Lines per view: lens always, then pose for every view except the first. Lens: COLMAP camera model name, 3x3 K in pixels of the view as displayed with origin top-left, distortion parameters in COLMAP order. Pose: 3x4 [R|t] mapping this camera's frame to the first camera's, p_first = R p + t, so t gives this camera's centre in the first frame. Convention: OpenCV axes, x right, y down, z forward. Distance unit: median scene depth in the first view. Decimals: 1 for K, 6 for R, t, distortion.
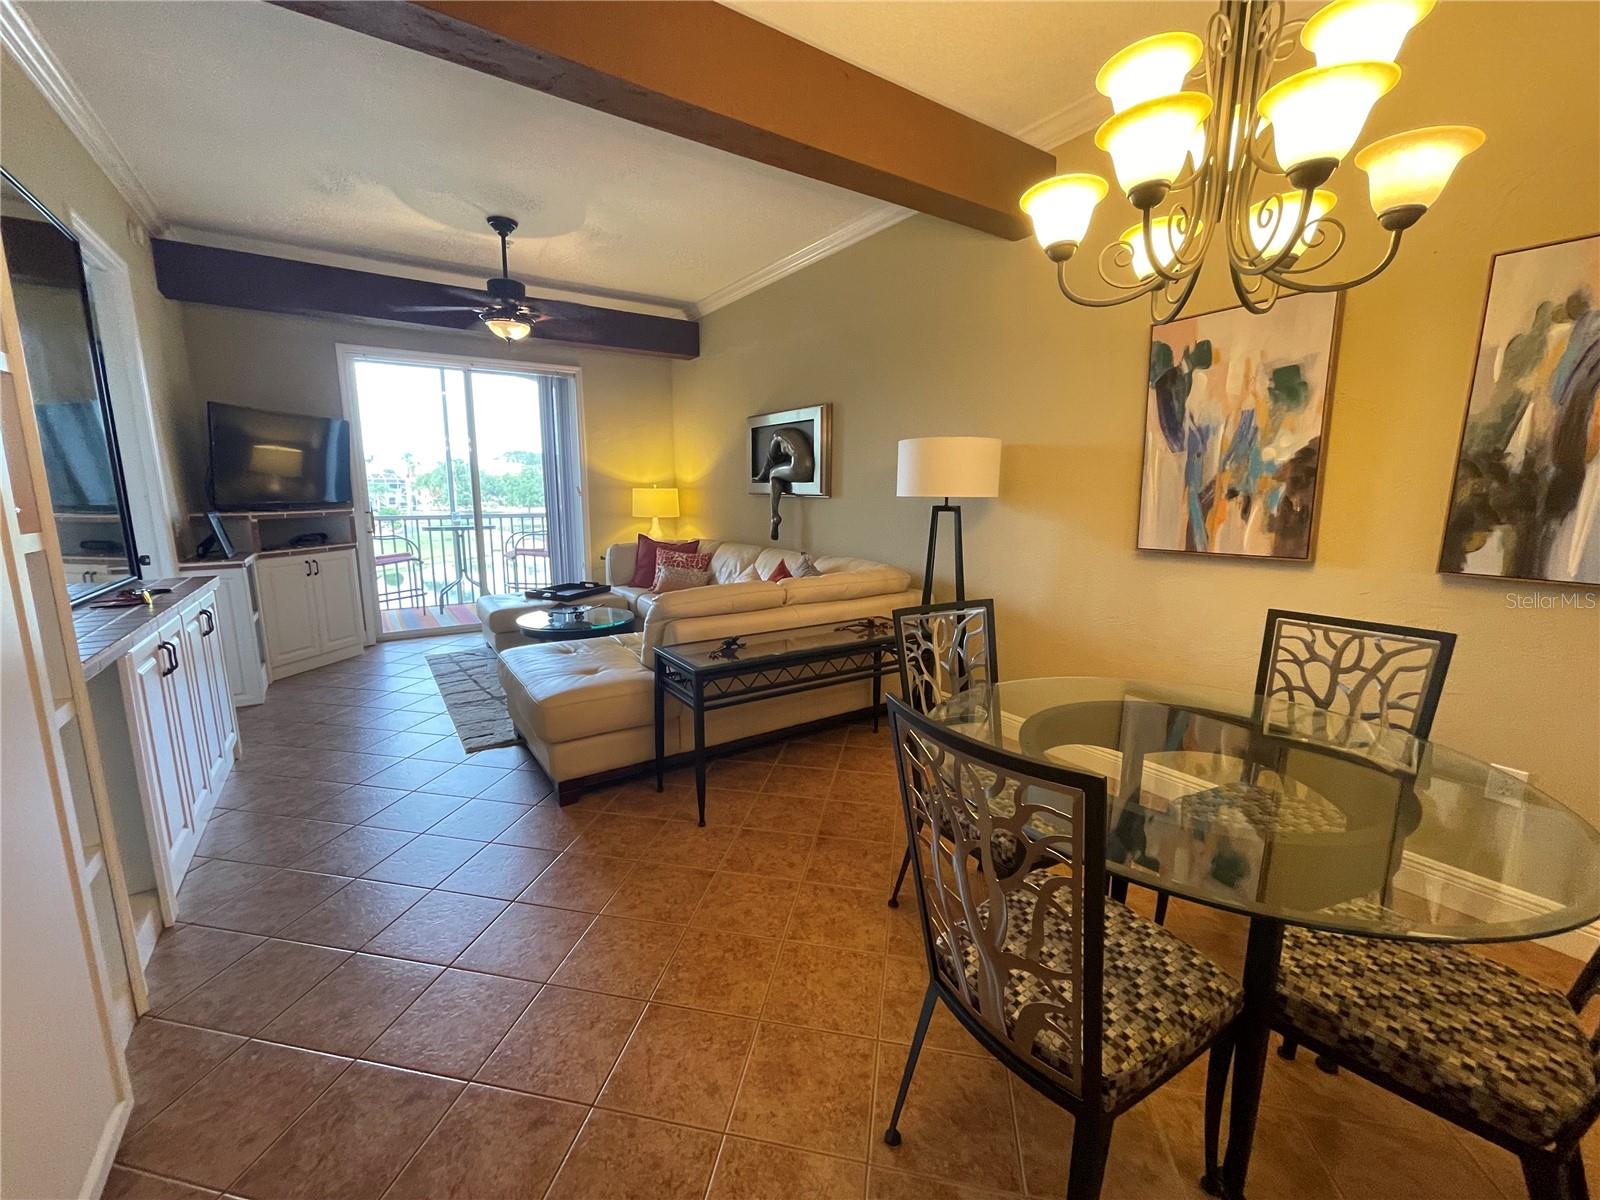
lens RADIAL K [[650.5, 0, 796.6], [0, 650.5, 601.4], [0, 0, 1]] dist [0.000073, -0.000819]
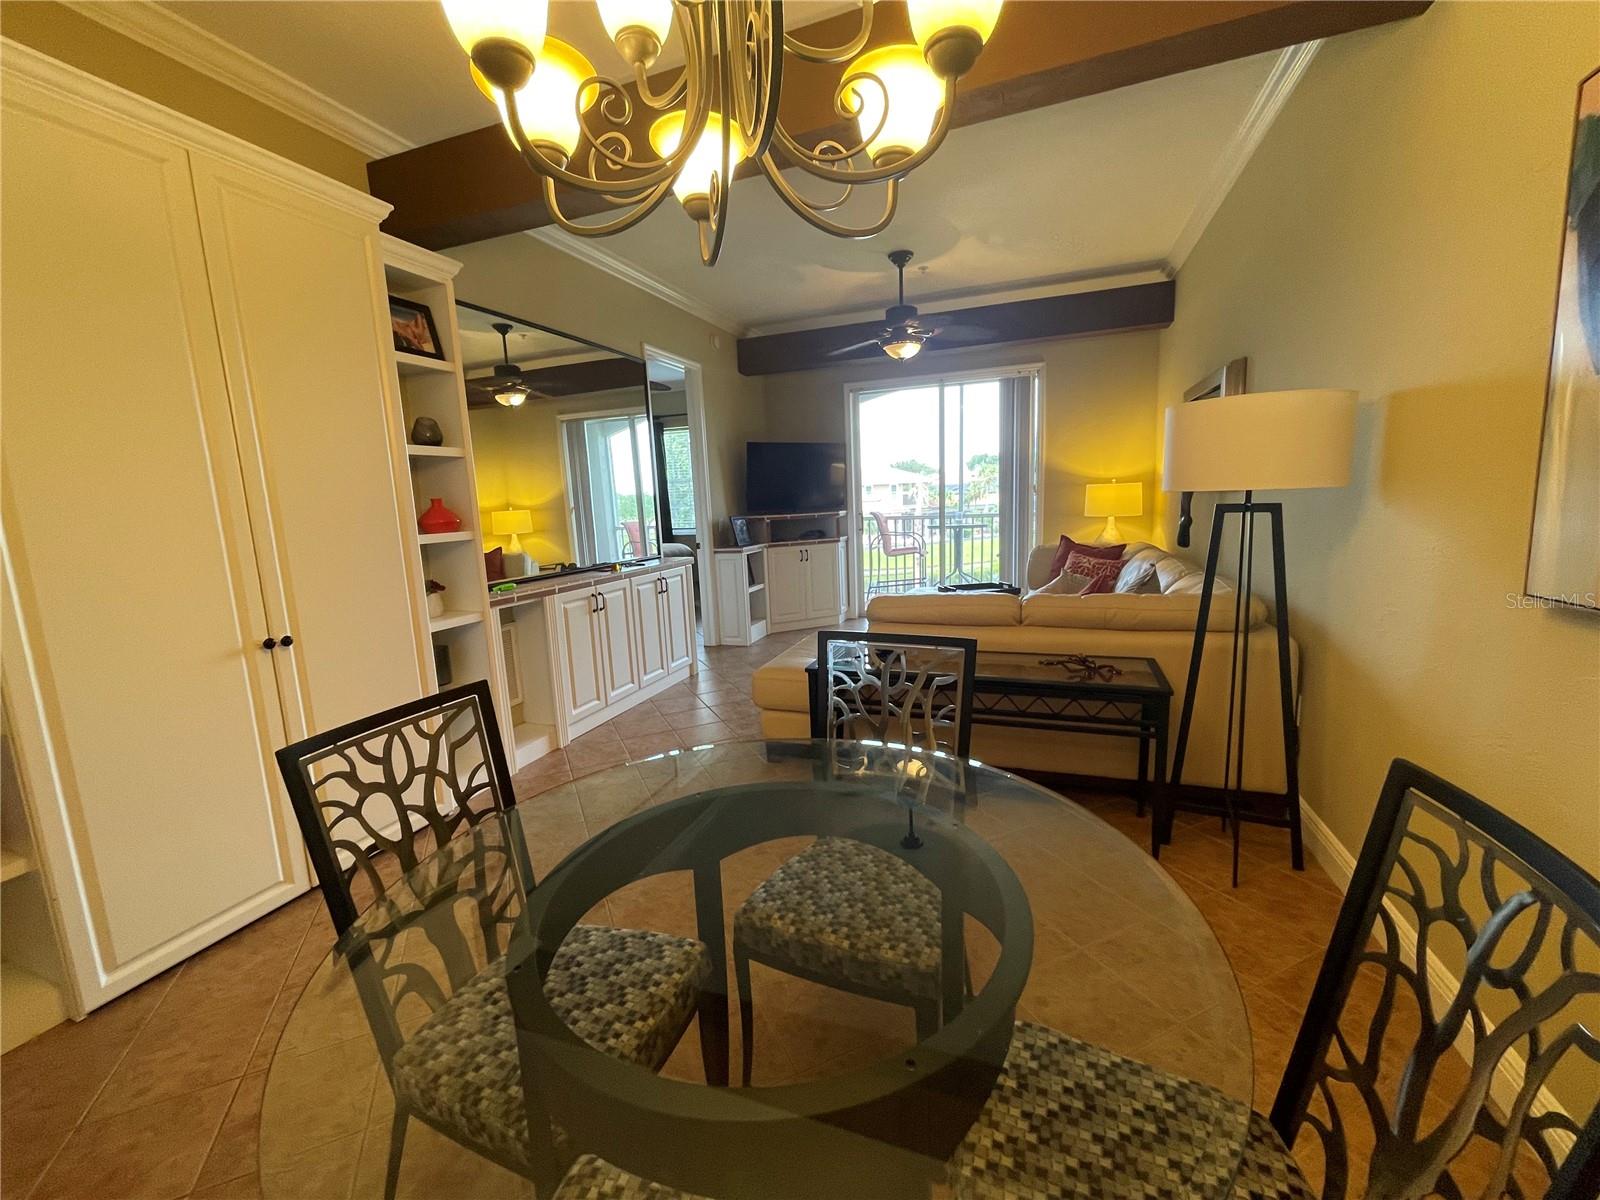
lens RADIAL K [[650.5, 0, 797.5], [0, 650.5, 600.5], [0, 0, 1]] dist [0.000073, -0.000819]
pose [[0.585631, 0.100771, -0.804290, 0.376142], [-0.096377, 0.993860, 0.054347, -0.033463], [0.804828, 0.045688, 0.591747, 0.205543]]
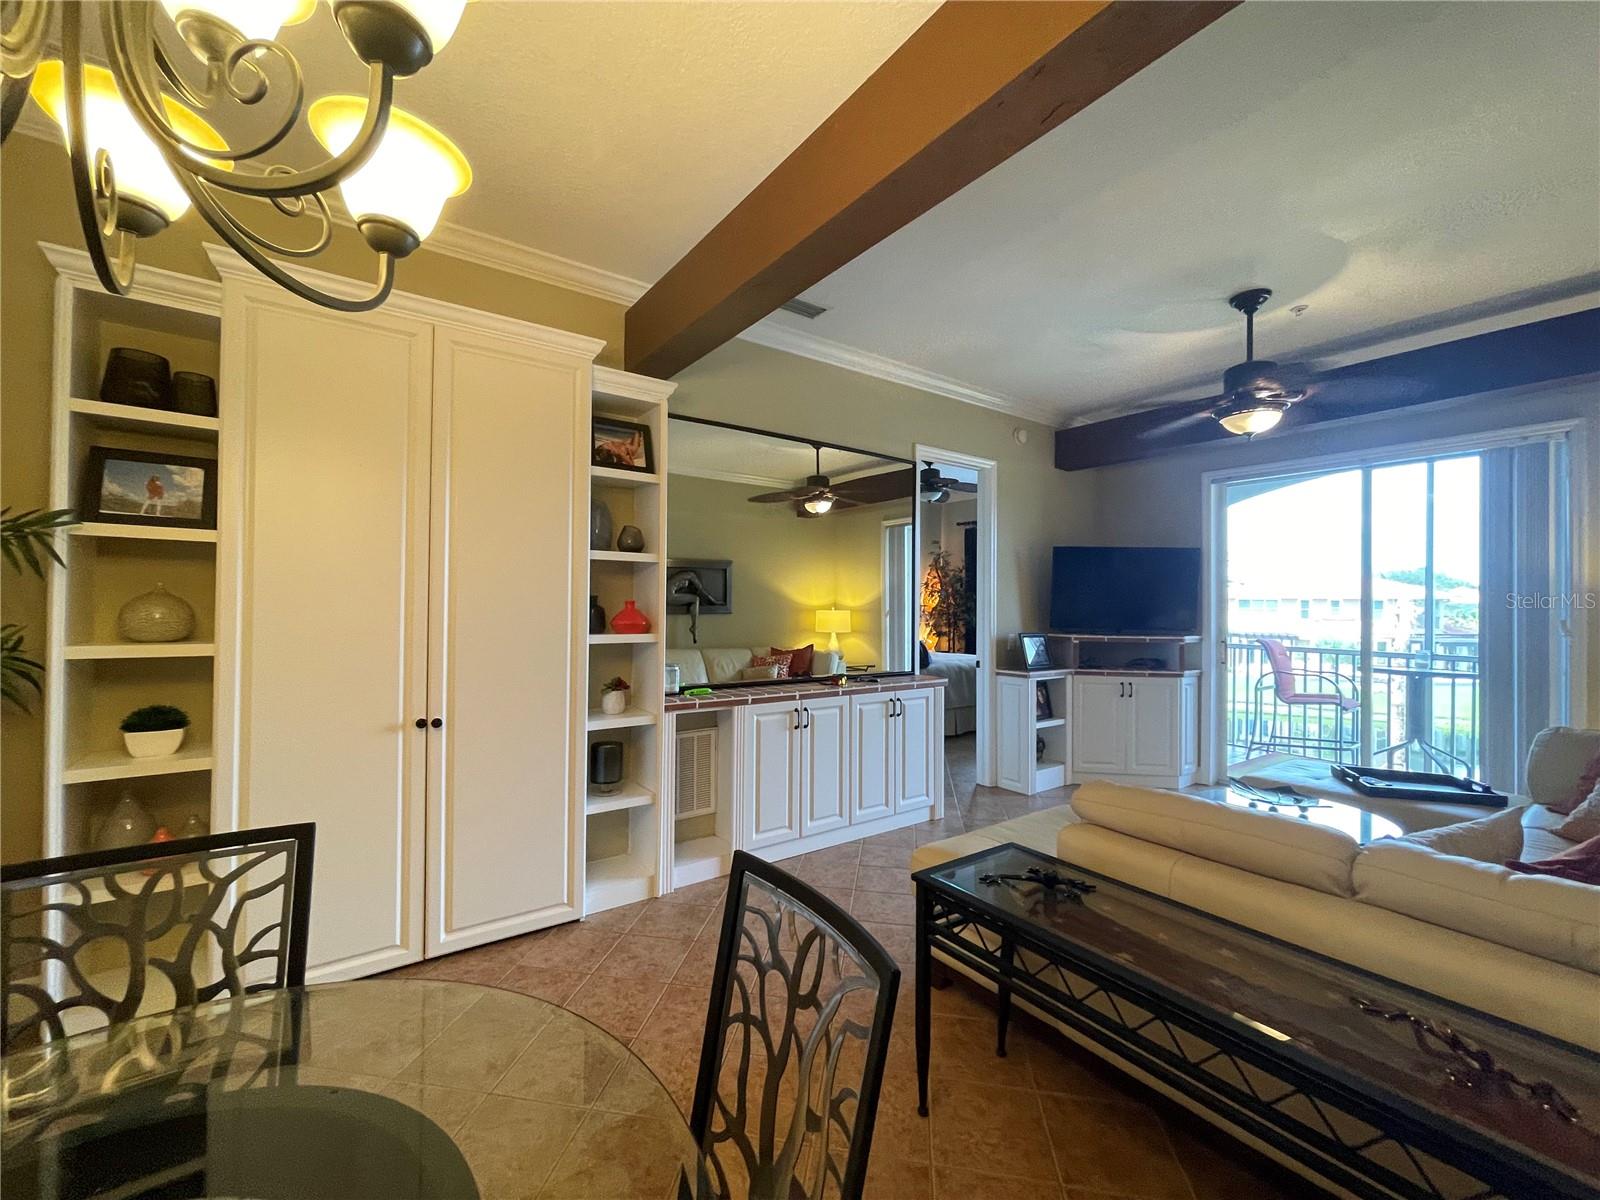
lens RADIAL K [[650.5, 0, 797.8], [0, 650.5, 598.7], [0, 0, 1]] dist [0.000073, -0.000819]
pose [[0.032453, -0.009382, -0.999429, 0.313306], [-0.183291, 0.982941, -0.015179, -0.090440], [0.982523, 0.183679, 0.030180, 0.455155]]
